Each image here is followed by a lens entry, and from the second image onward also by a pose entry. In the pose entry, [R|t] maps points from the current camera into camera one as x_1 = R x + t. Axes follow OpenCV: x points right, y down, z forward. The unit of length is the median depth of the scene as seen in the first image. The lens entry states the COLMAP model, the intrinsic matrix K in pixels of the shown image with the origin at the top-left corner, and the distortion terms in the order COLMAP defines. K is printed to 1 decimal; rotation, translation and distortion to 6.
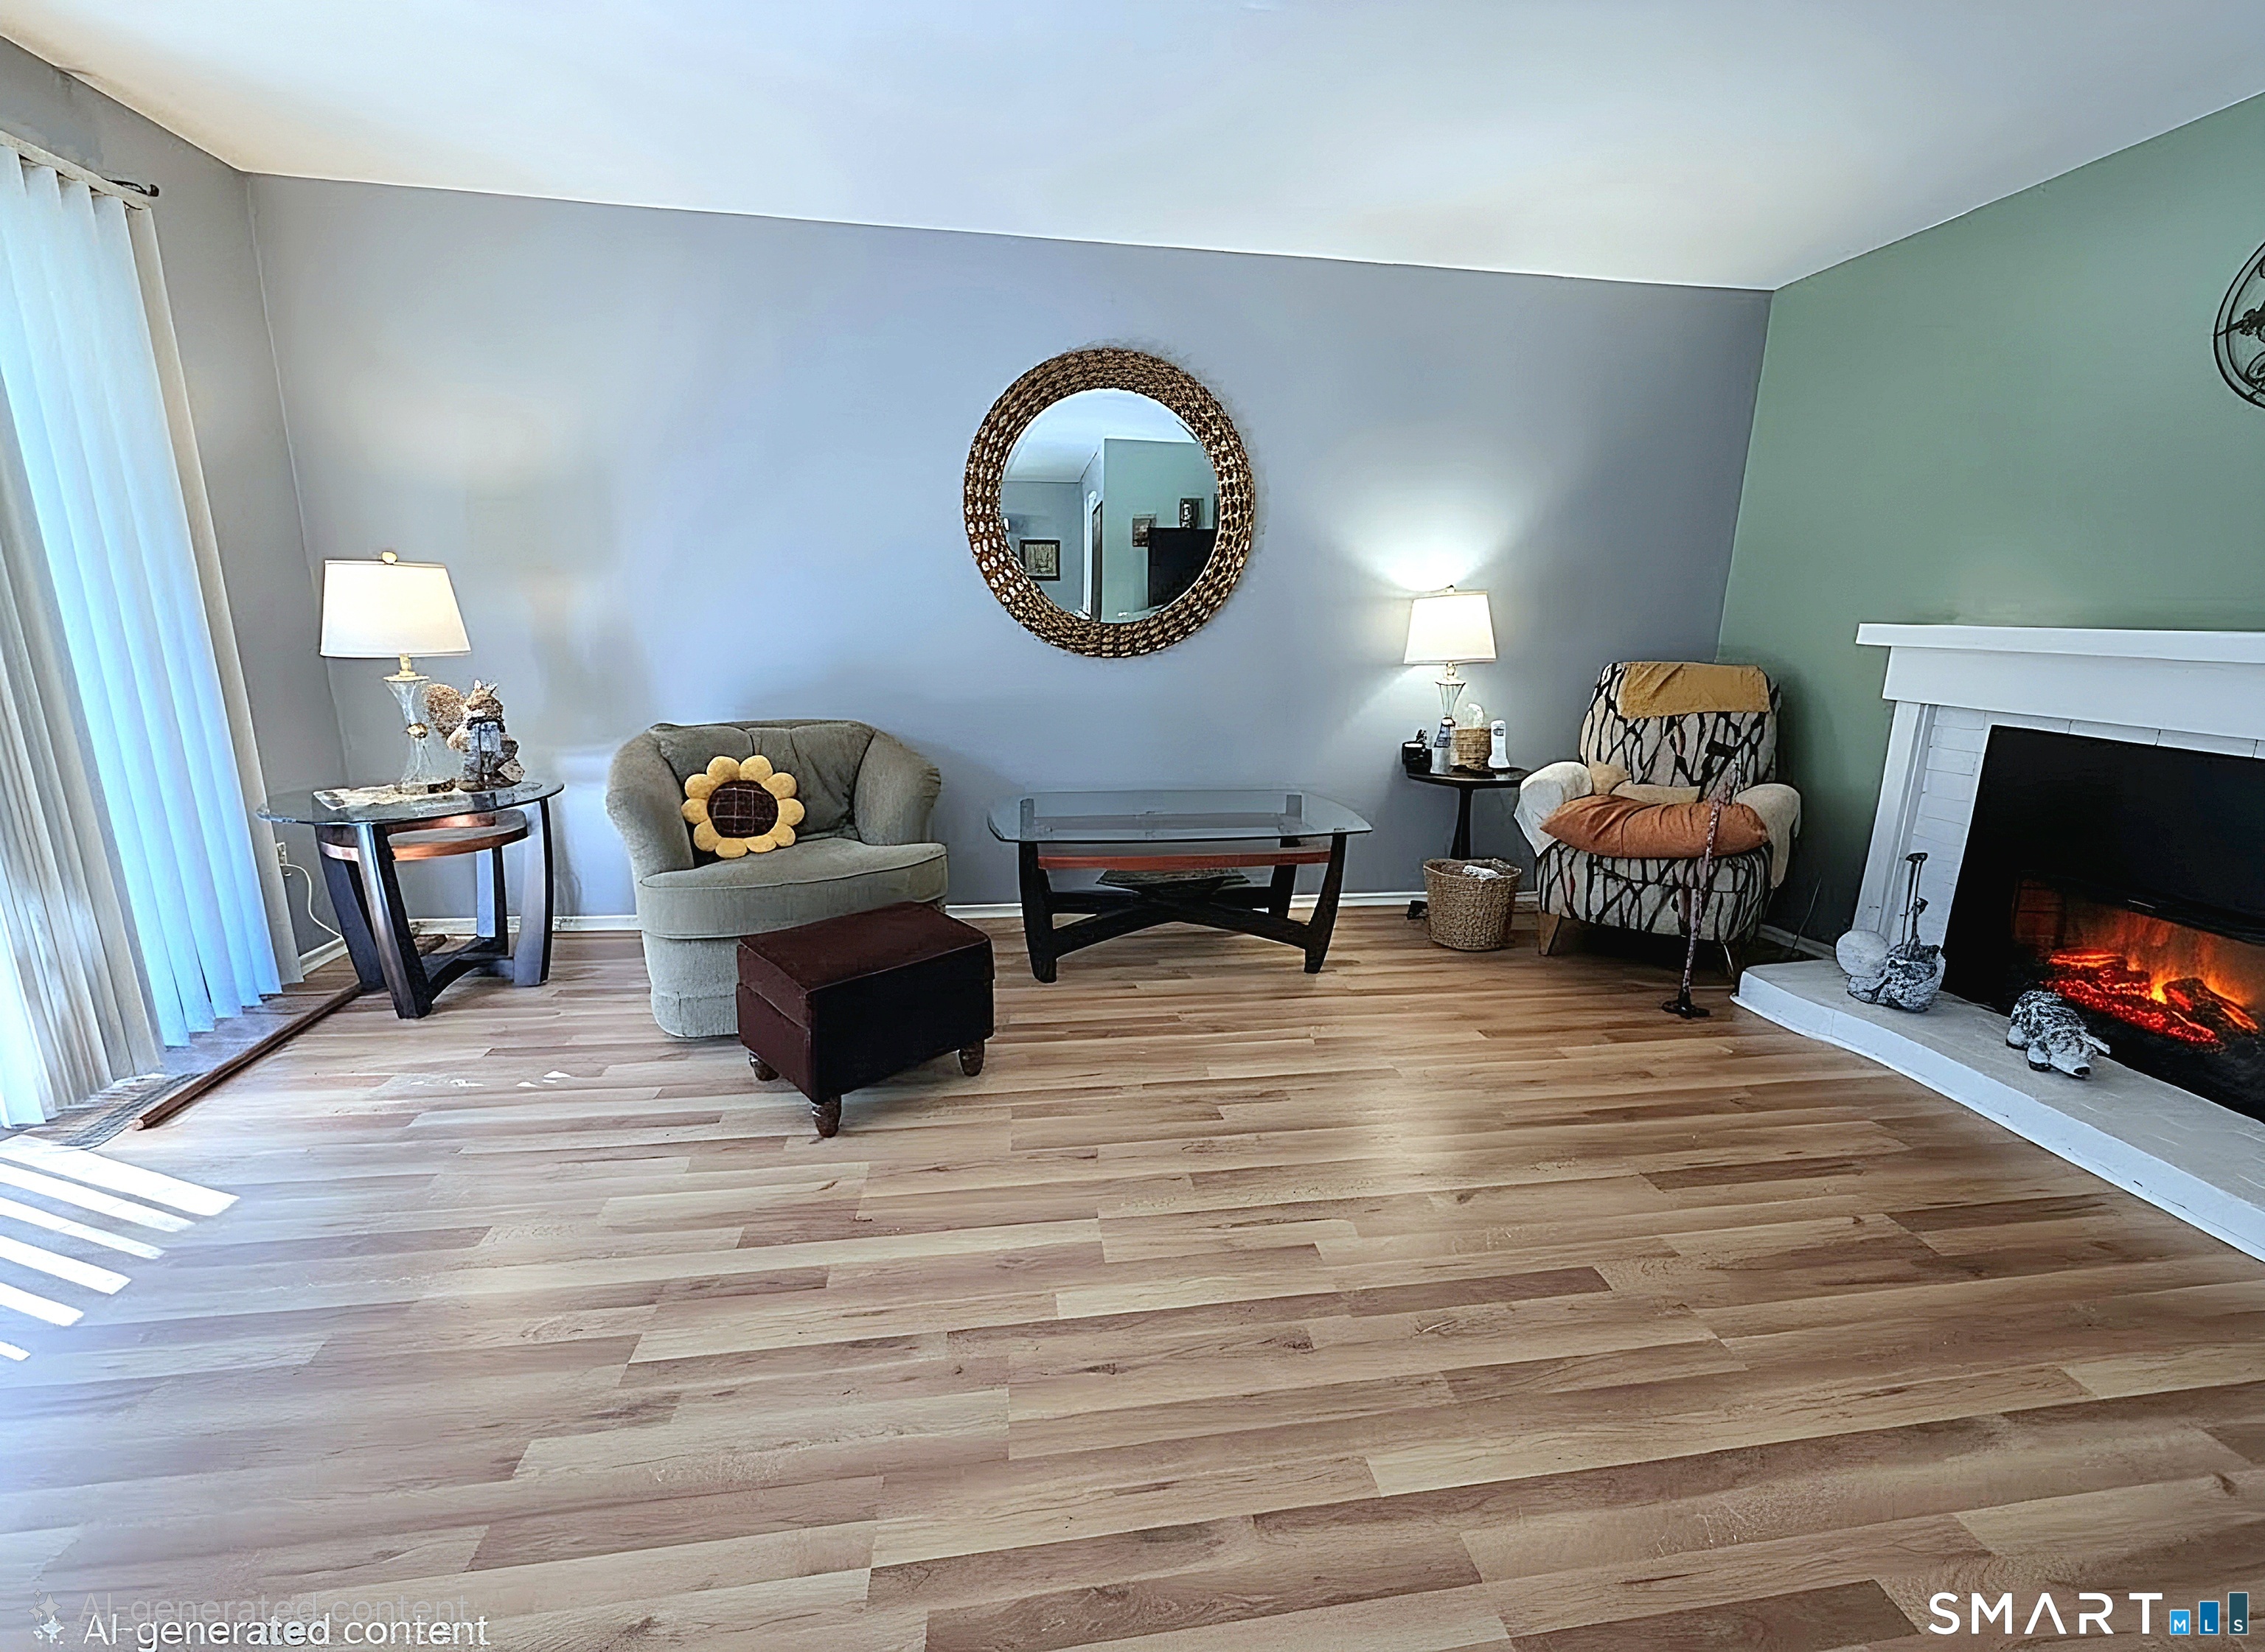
lens RADIAL K [[905.3, 0, 1143.2], [0, 905.3, 804.5], [0, 0, 1]] dist [0.001352, 0.000990]
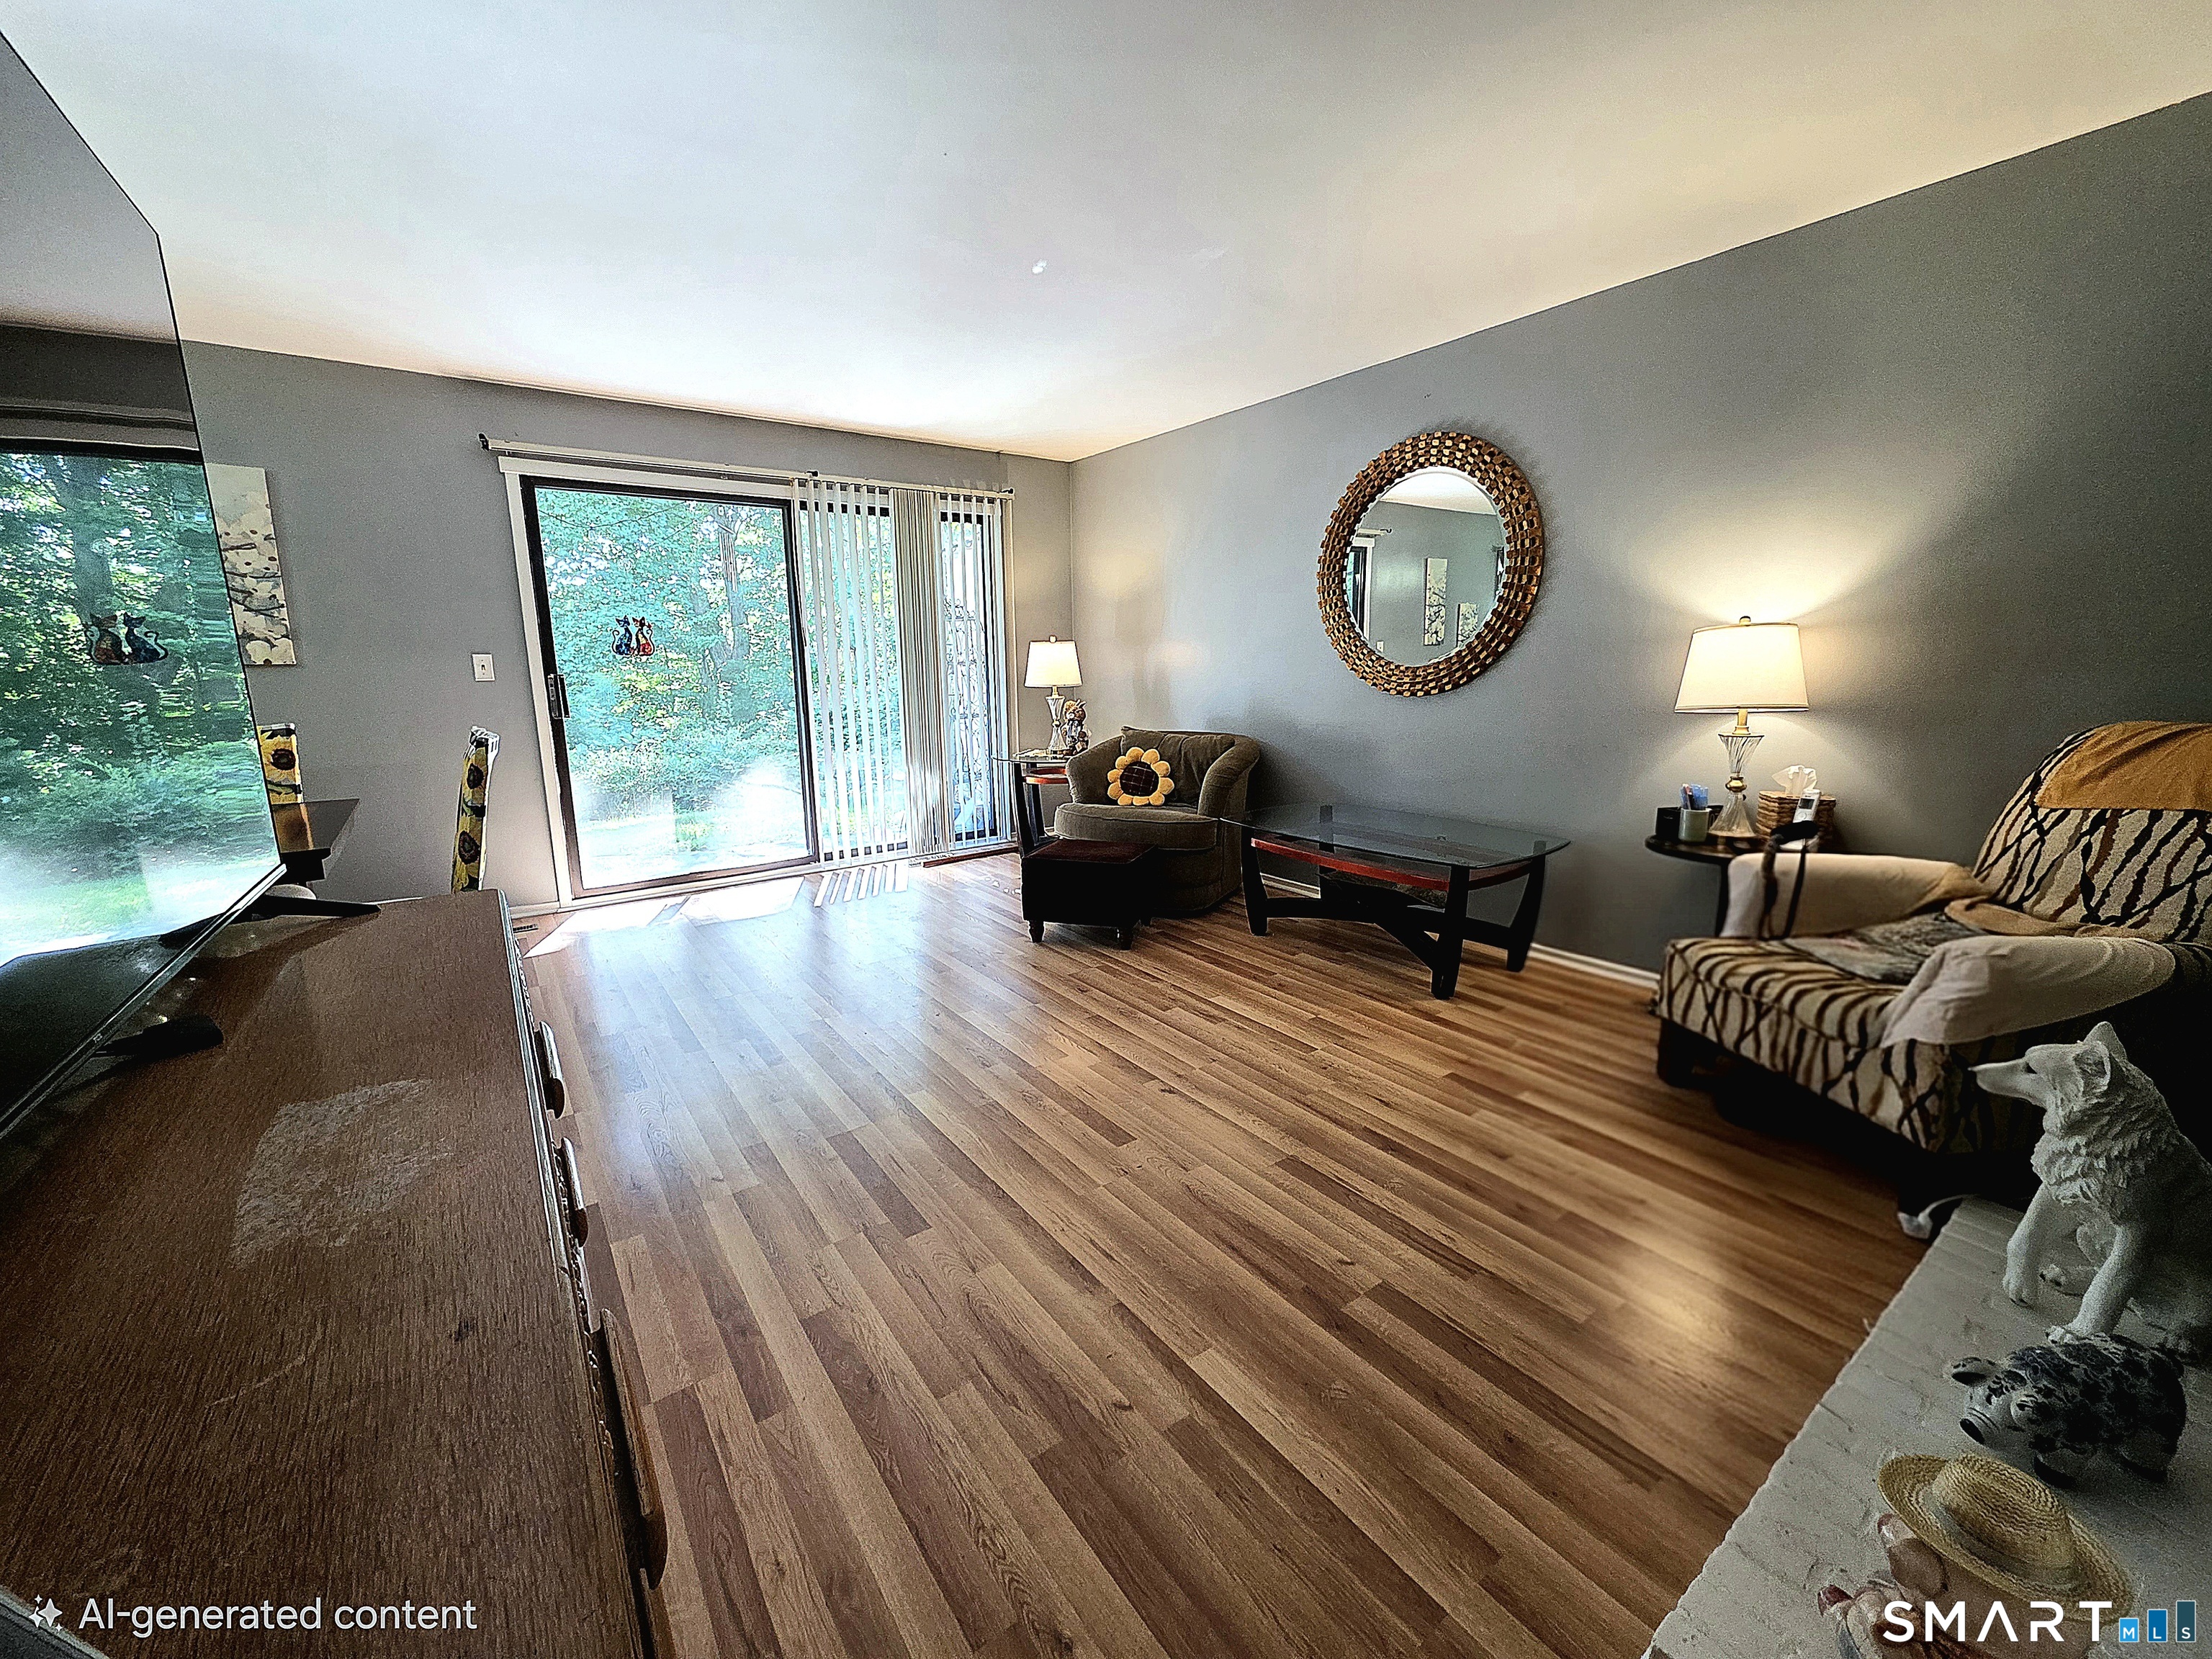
lens RADIAL K [[881.8, 0, 1110.7], [0, 881.8, 823.5], [0, 0, 1]] dist [0.003434, -0.000099]
pose [[0.466404, 0.144428, -0.872702, 0.939557], [-0.169550, 0.982884, 0.072049, -0.022631], [0.868171, 0.114362, 0.482909, 0.170139]]
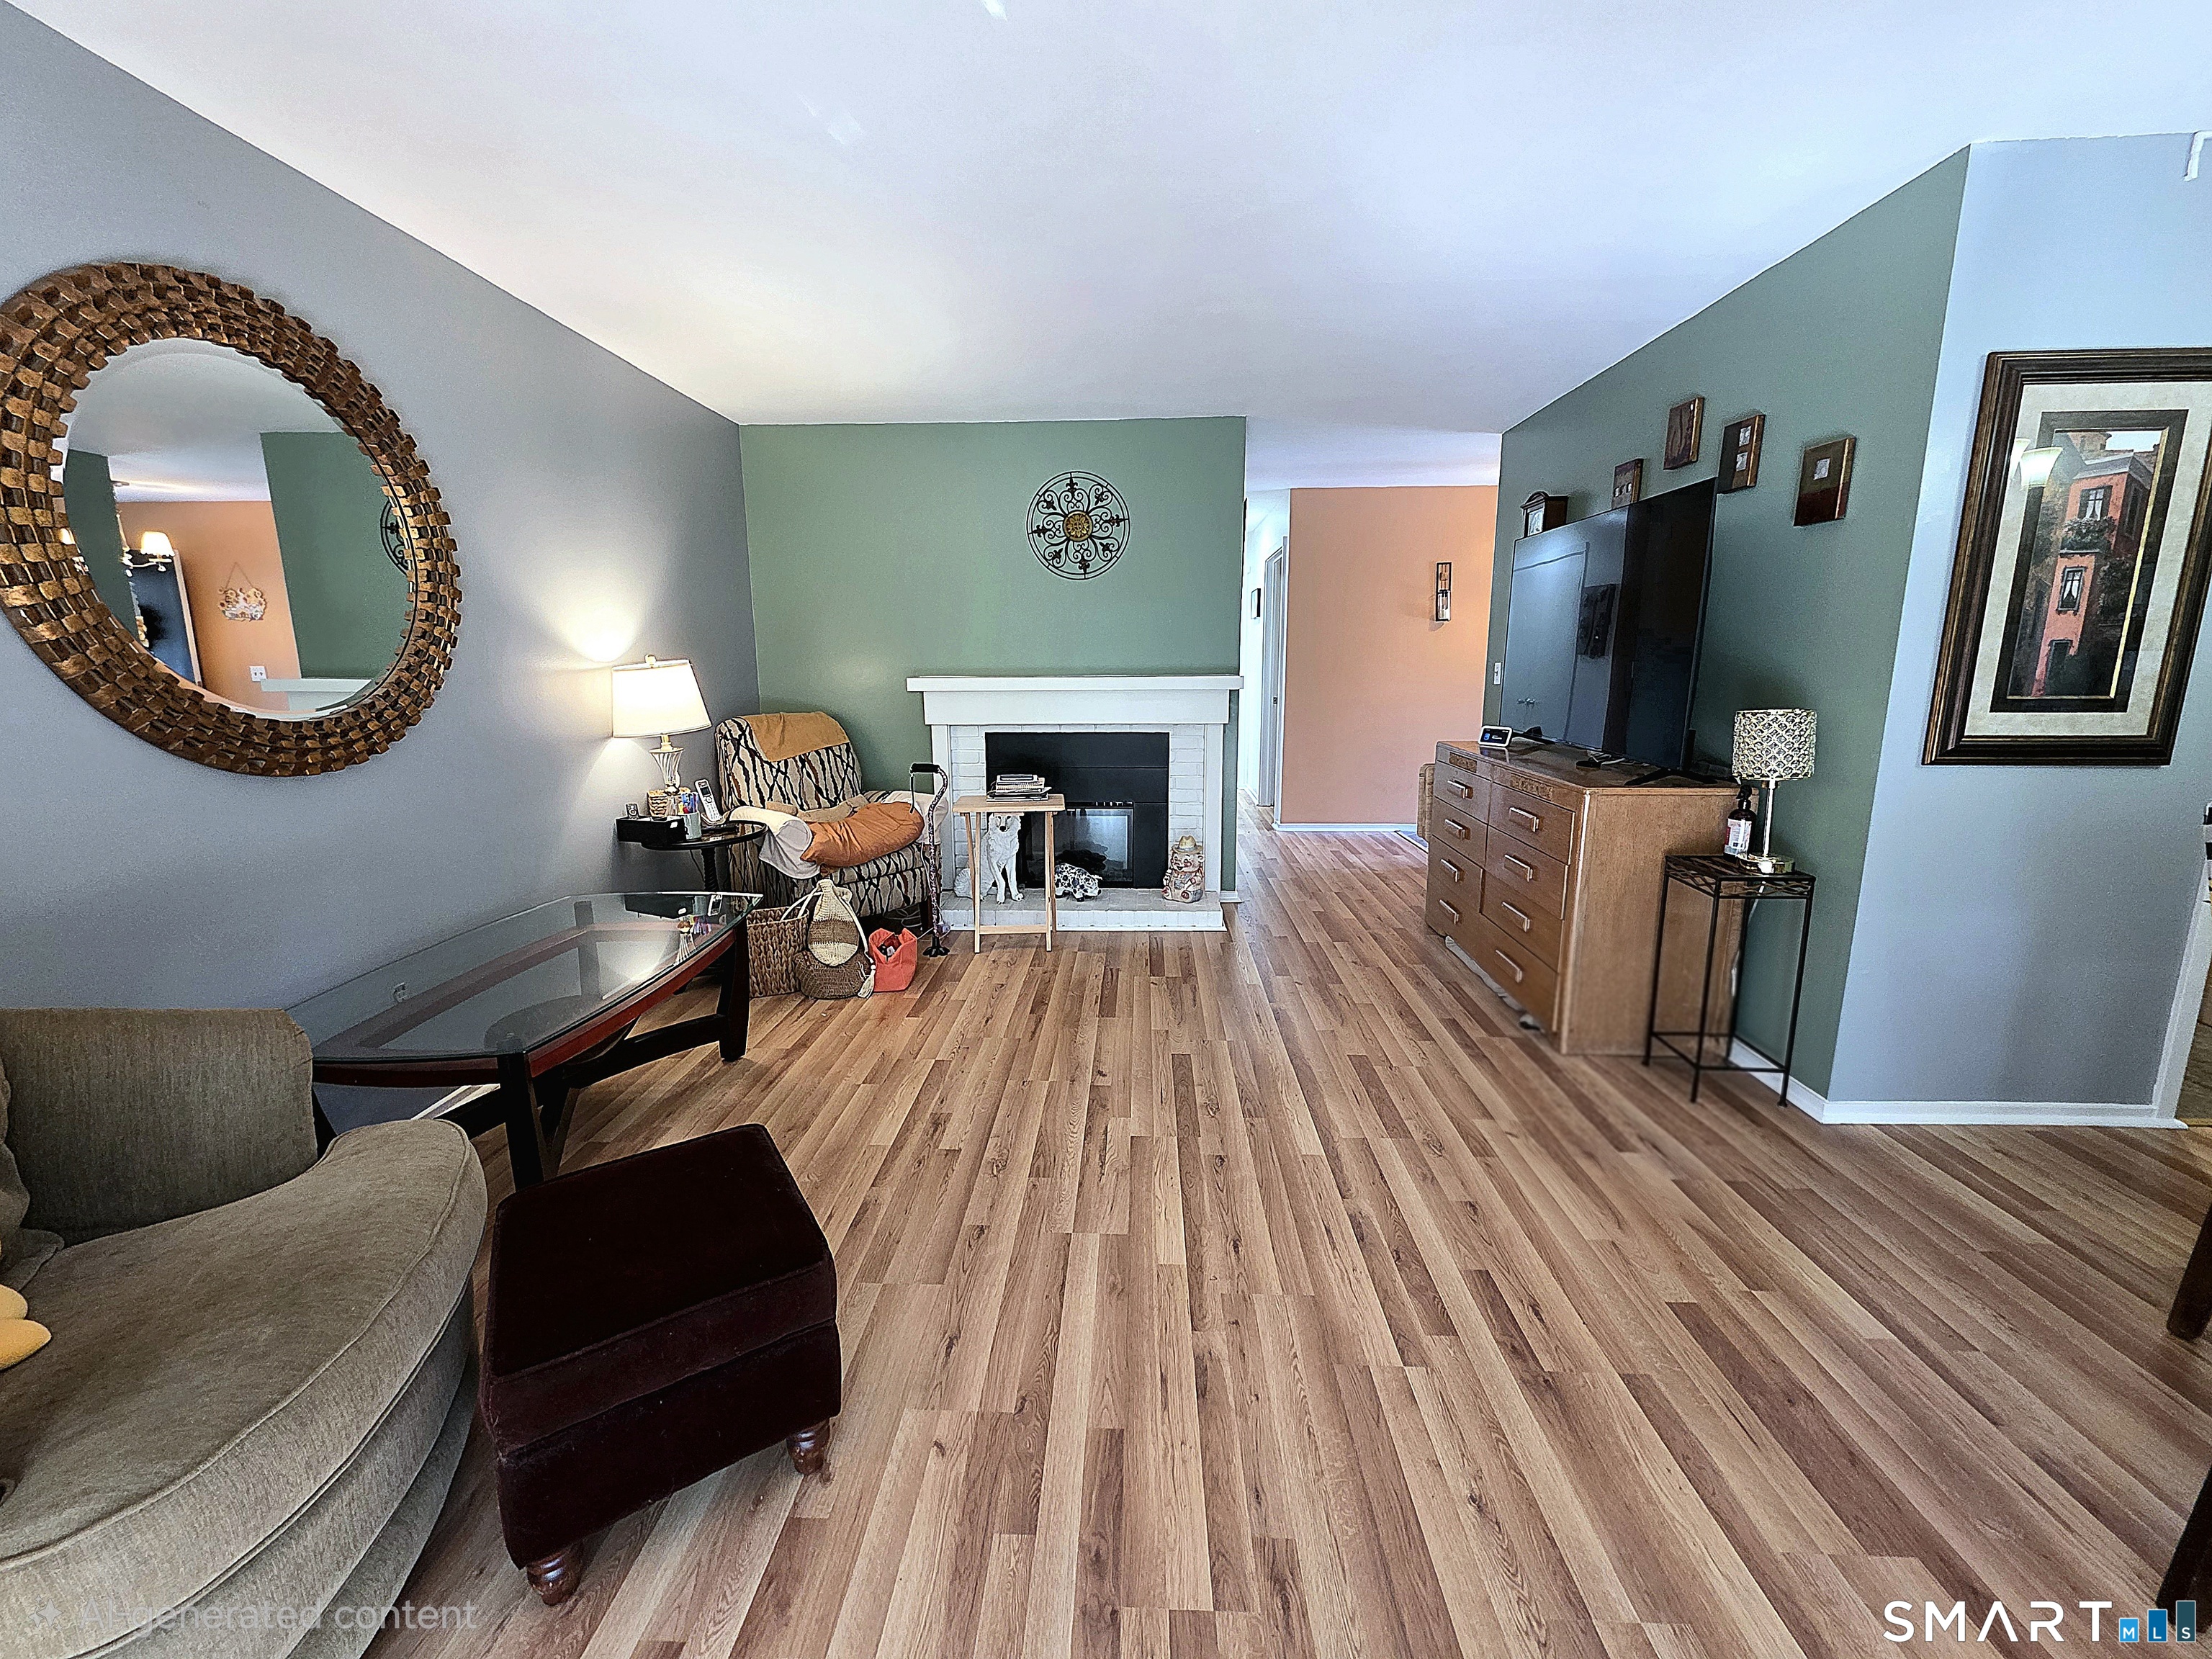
lens RADIAL K [[881.8, 0, 1107.2], [0, 881.8, 816.8], [0, 0, 1]] dist [0.003434, -0.000099]
pose [[0.183158, -0.191589, 0.964234, -0.637947], [0.224795, 0.963002, 0.148644, -0.120112], [-0.957037, 0.189530, 0.219450, 0.402698]]
